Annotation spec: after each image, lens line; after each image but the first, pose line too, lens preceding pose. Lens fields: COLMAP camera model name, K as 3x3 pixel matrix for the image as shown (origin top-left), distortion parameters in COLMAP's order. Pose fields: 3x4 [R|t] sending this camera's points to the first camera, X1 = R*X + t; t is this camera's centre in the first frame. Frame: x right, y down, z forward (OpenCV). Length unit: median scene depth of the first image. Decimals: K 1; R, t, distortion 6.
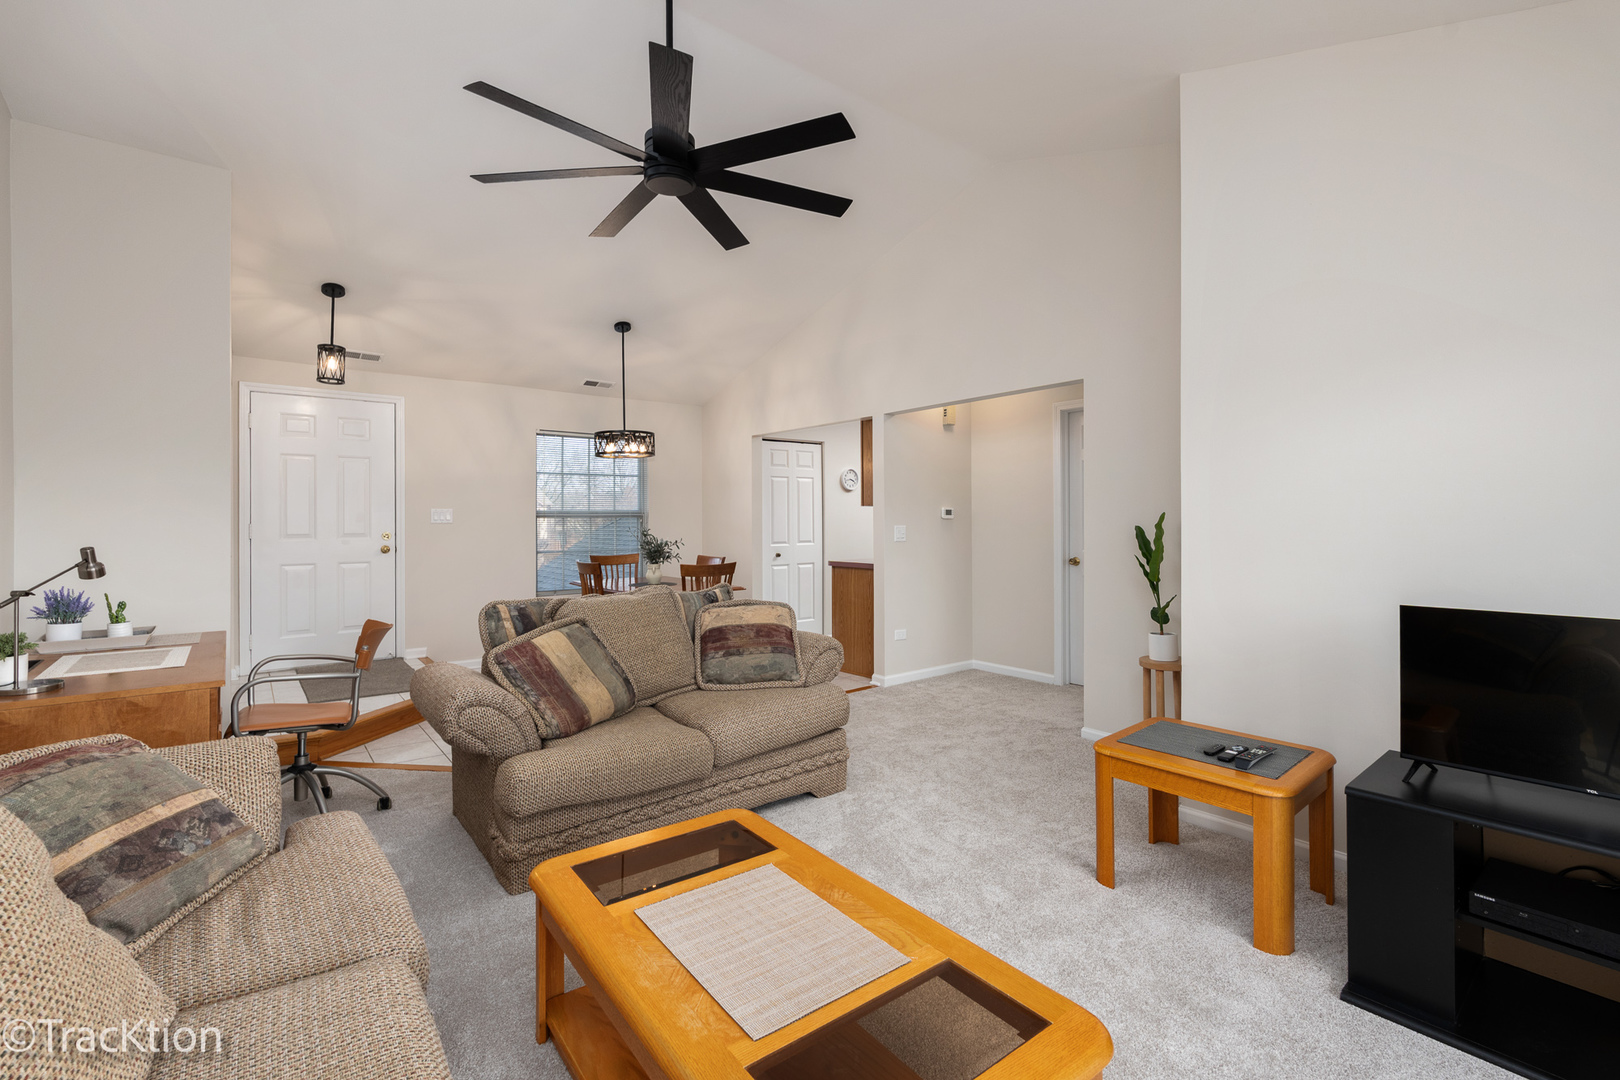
lens RADIAL K [[722.1, 0, 808.9], [0, 722.1, 507.4], [0, 0, 1]] dist [-0.002989, -0.000440]
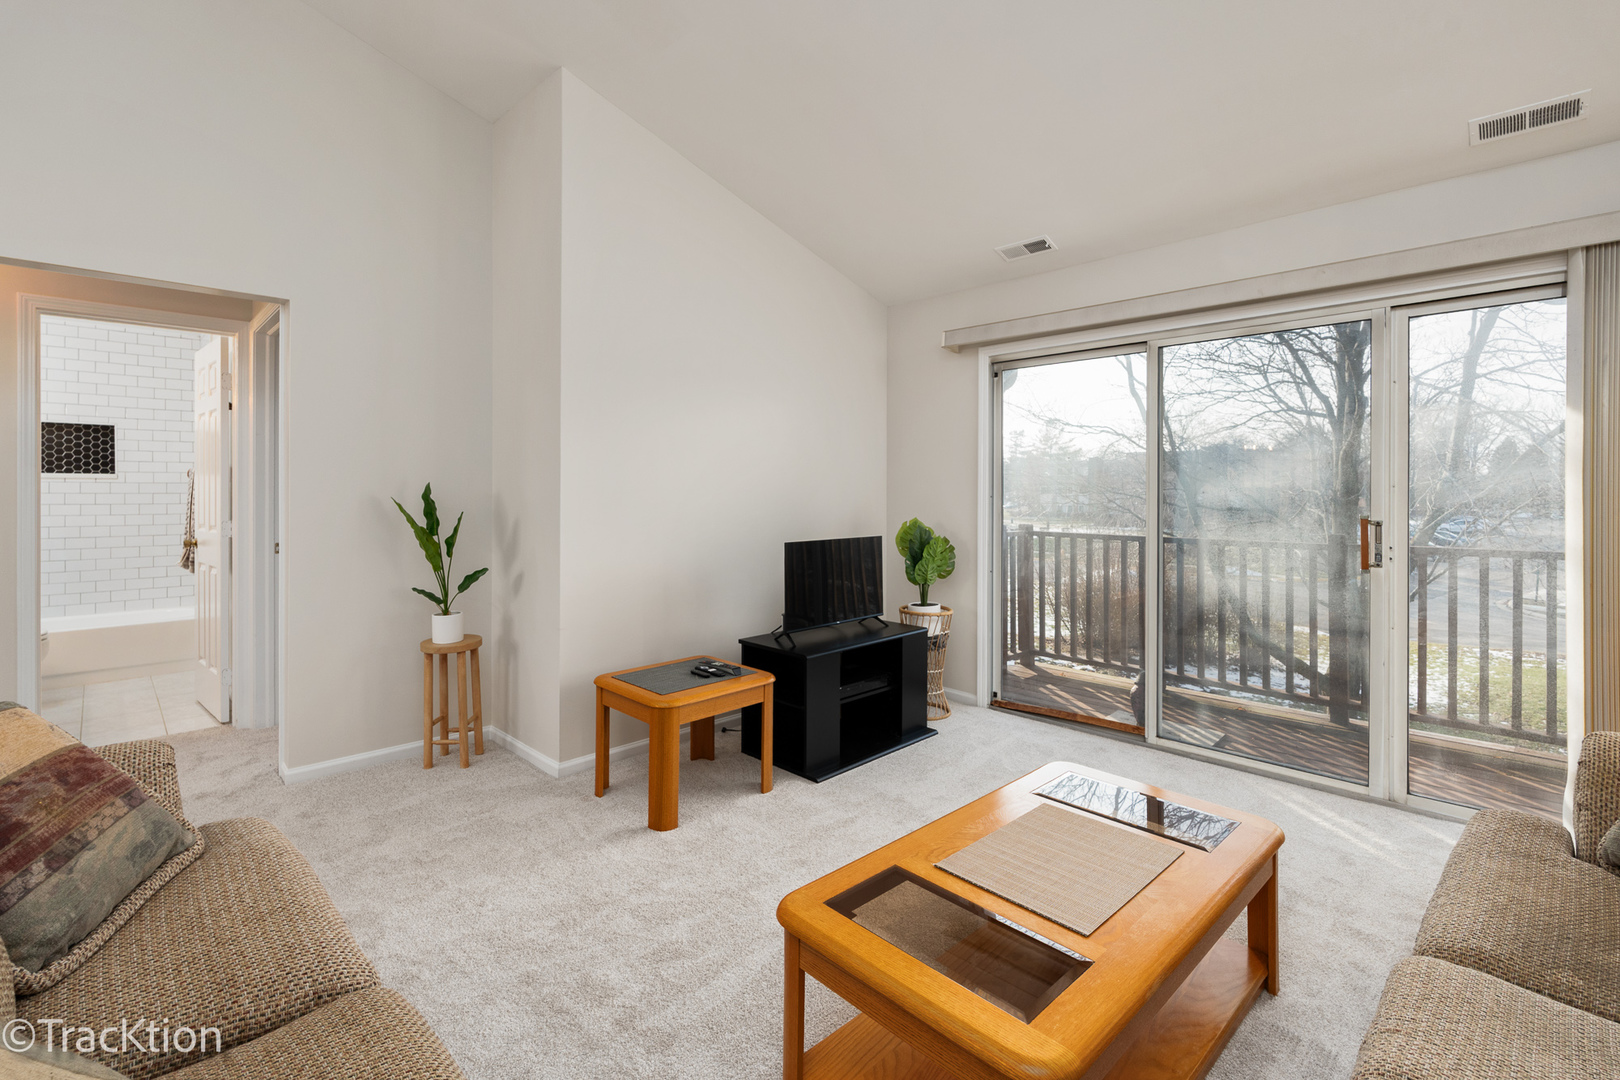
lens RADIAL K [[722.1, 0, 808.9], [0, 722.1, 507.4], [0, 0, 1]] dist [-0.002989, -0.000440]
pose [[-0.100414, -0.017956, 0.994784, -0.500002], [-0.018184, 0.999703, 0.016209, 0.016252], [-0.994780, -0.016461, -0.100711, 0.668516]]
